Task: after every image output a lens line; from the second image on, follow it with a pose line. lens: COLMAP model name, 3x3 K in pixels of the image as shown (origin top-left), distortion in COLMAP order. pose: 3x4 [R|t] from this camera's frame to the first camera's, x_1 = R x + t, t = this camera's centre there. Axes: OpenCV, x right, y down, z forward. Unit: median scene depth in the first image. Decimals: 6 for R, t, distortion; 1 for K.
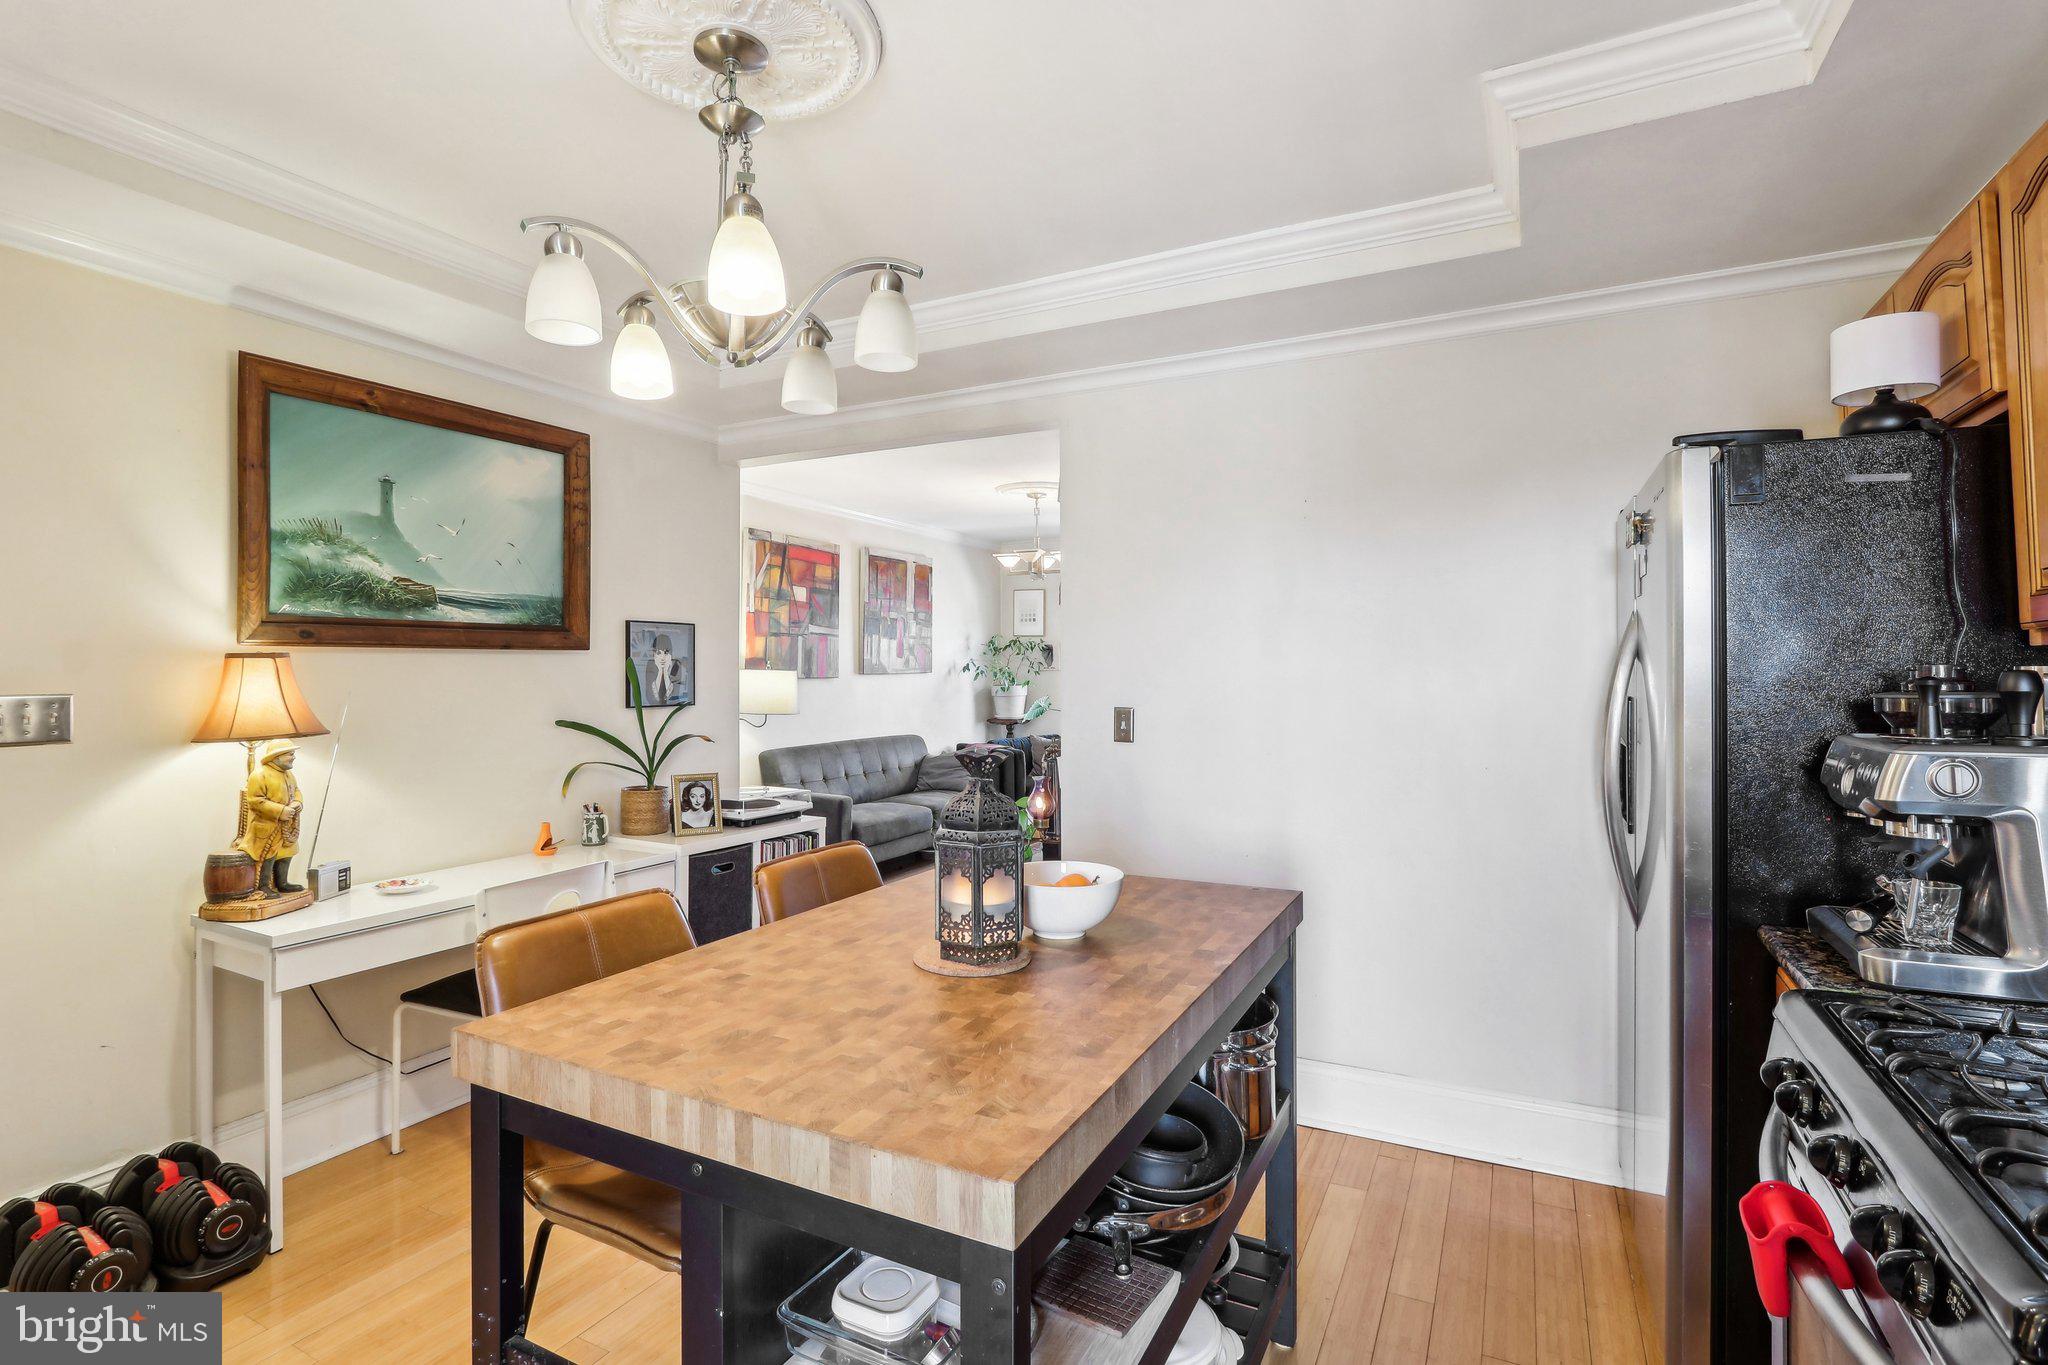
lens RADIAL K [[980.5, 0, 992.3], [0, 980.5, 669.2], [0, 0, 1]] dist [-0.002441, -0.000253]
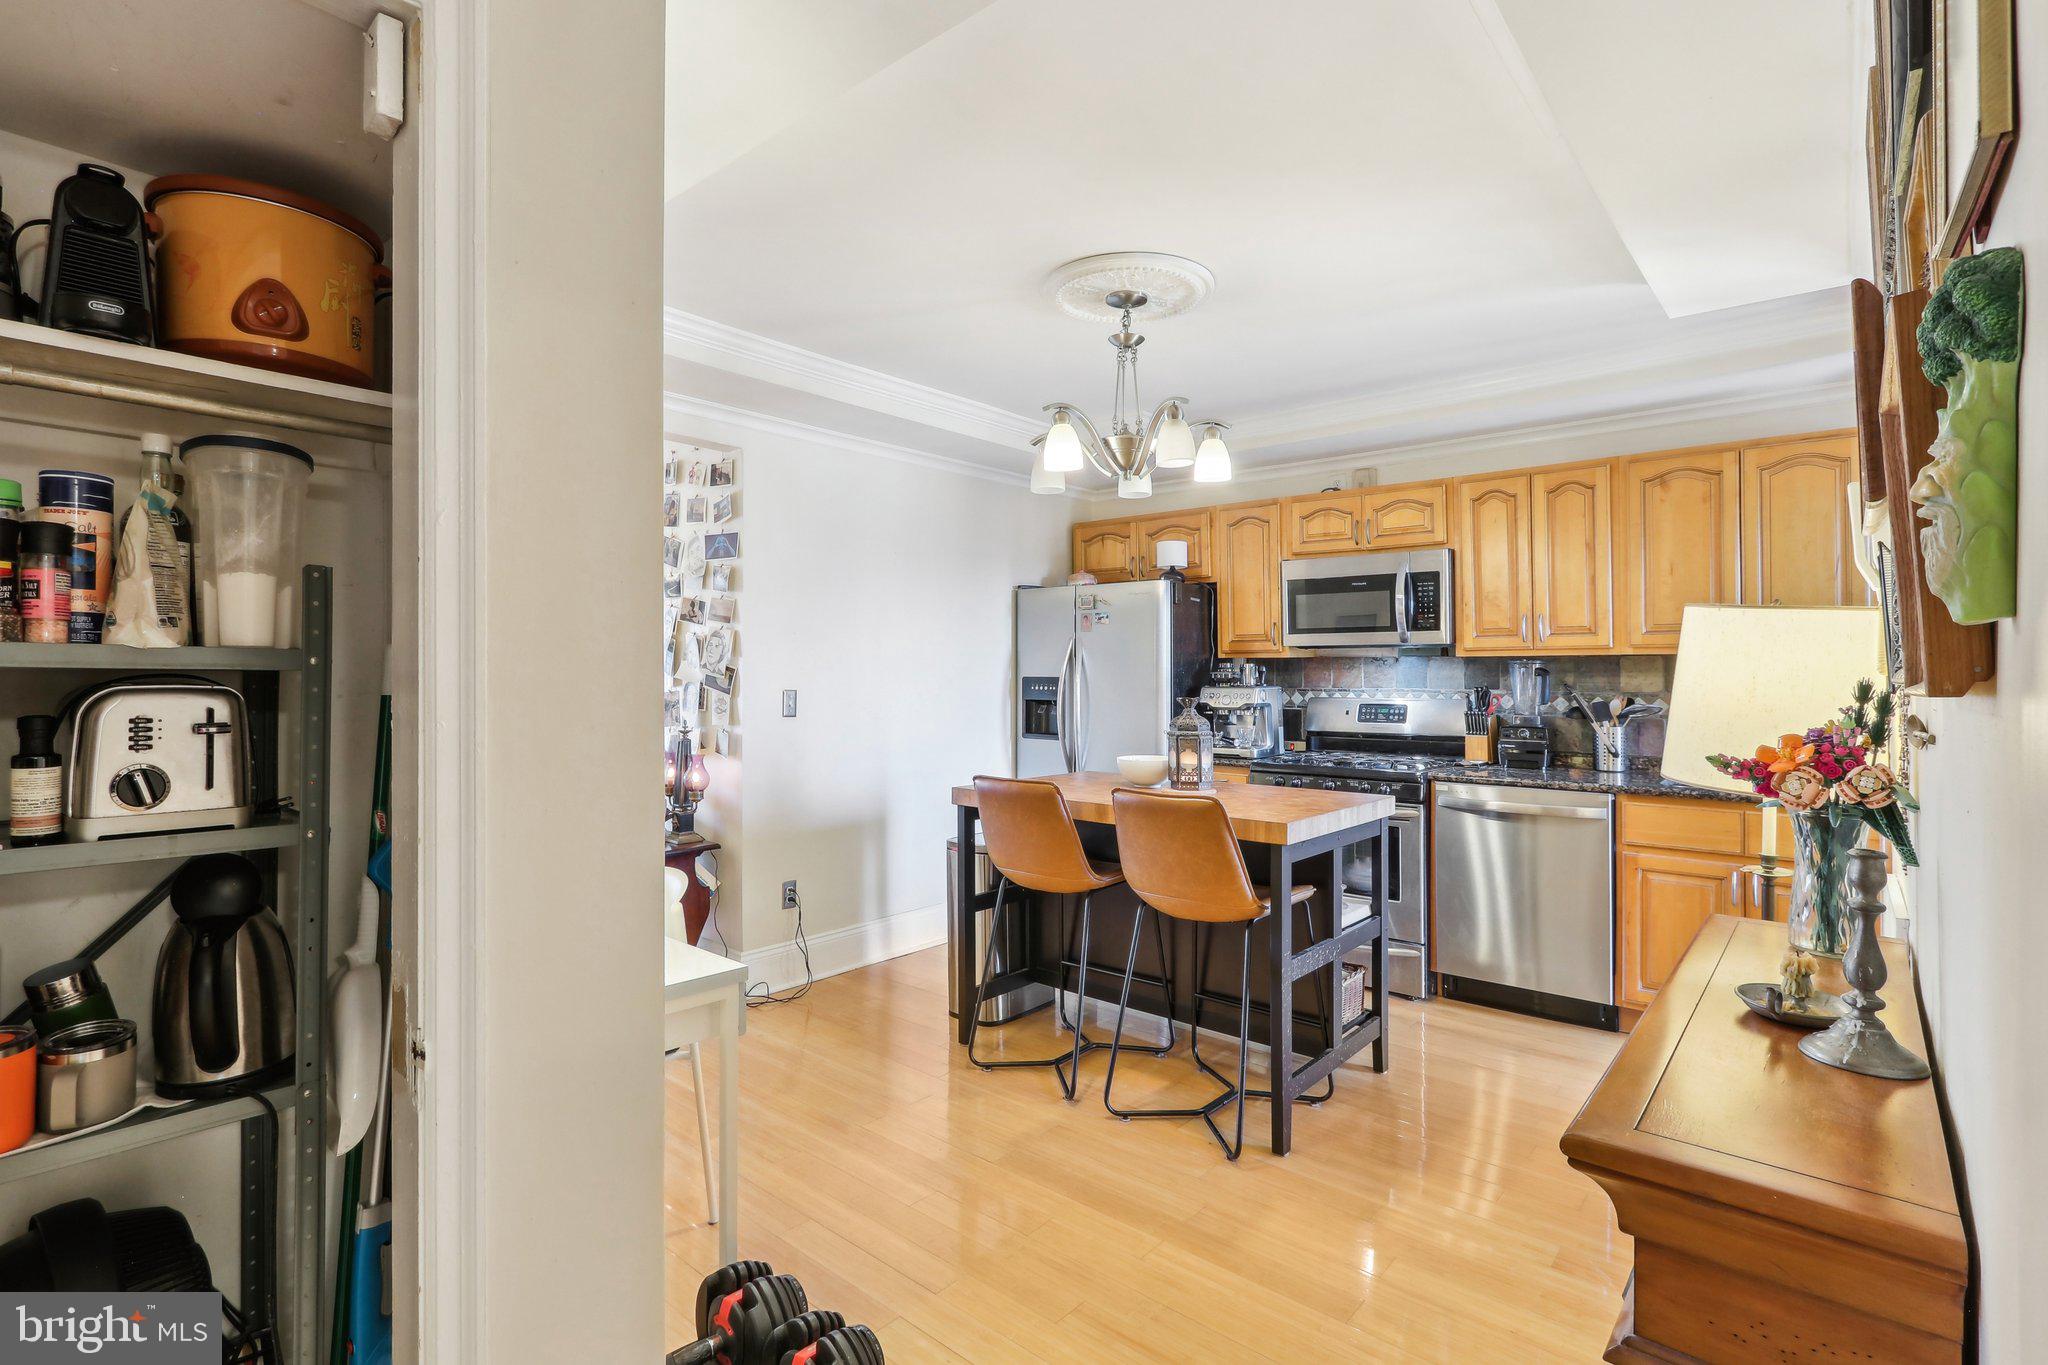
lens RADIAL K [[976.8, 0, 1061.1], [0, 976.8, 661.4], [0, 0, 1]] dist [-0.025951, -0.000183]
pose [[0.194465, 0.018025, 0.980744, -0.990541], [-0.003905, 0.999837, -0.017602, 0.021070], [-0.980902, -0.000407, 0.194503, 0.393276]]
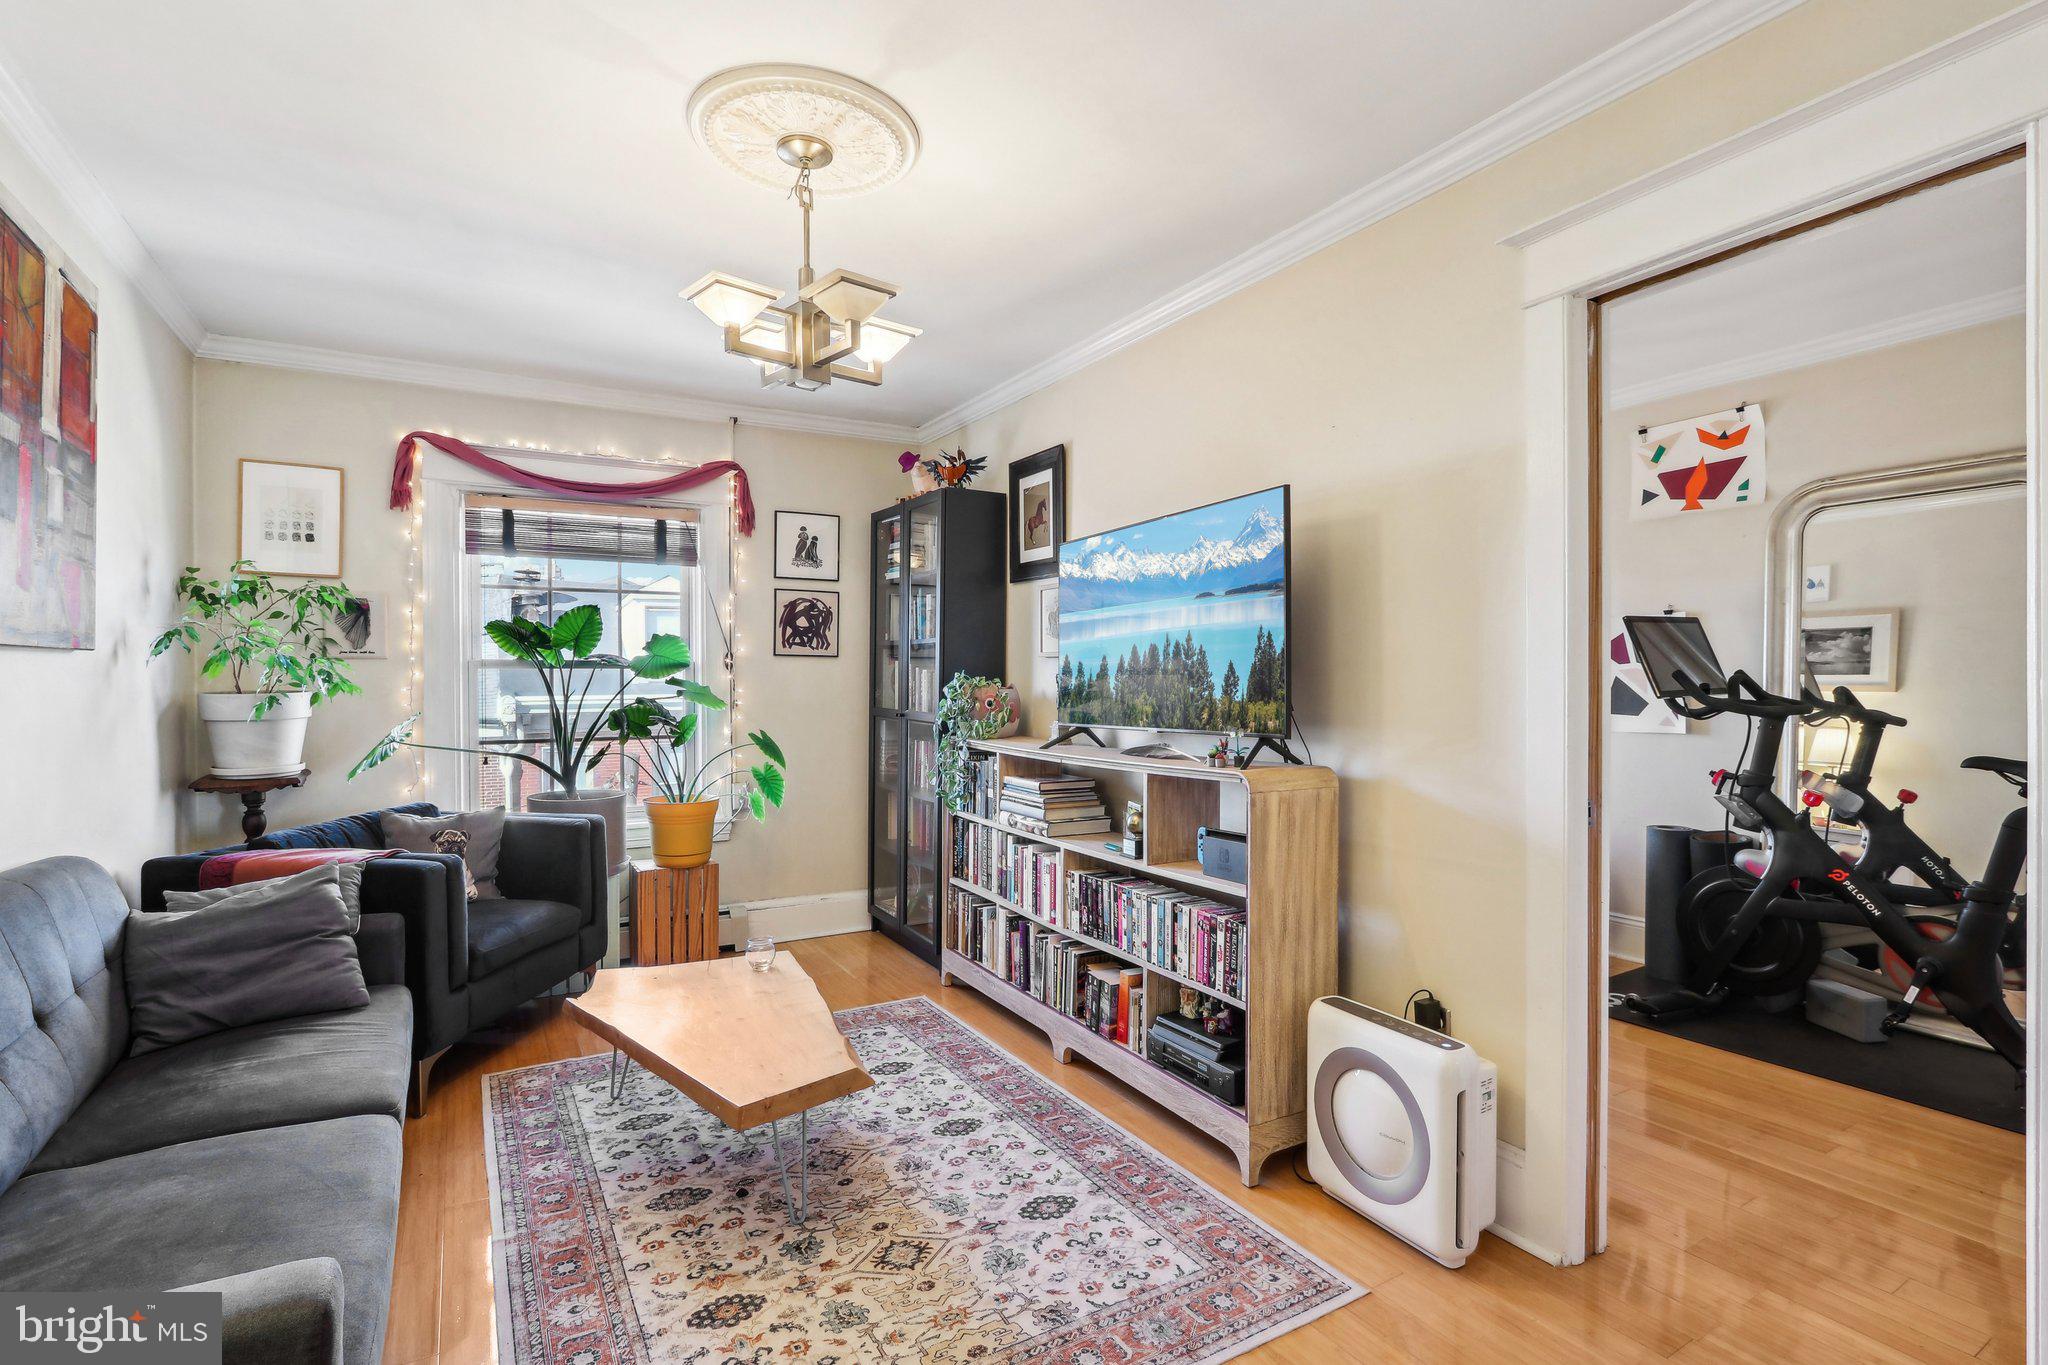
lens RADIAL K [[970.7, 0, 1040.3], [0, 970.7, 691.4], [0, 0, 1]] dist [-0.003115, -0.000357]
pose [[0.516241, -0.007513, 0.856411, -0.404892], [0.003258, 0.999972, 0.006809, 0.036568], [-0.856437, -0.000725, 0.516250, 1.368070]]
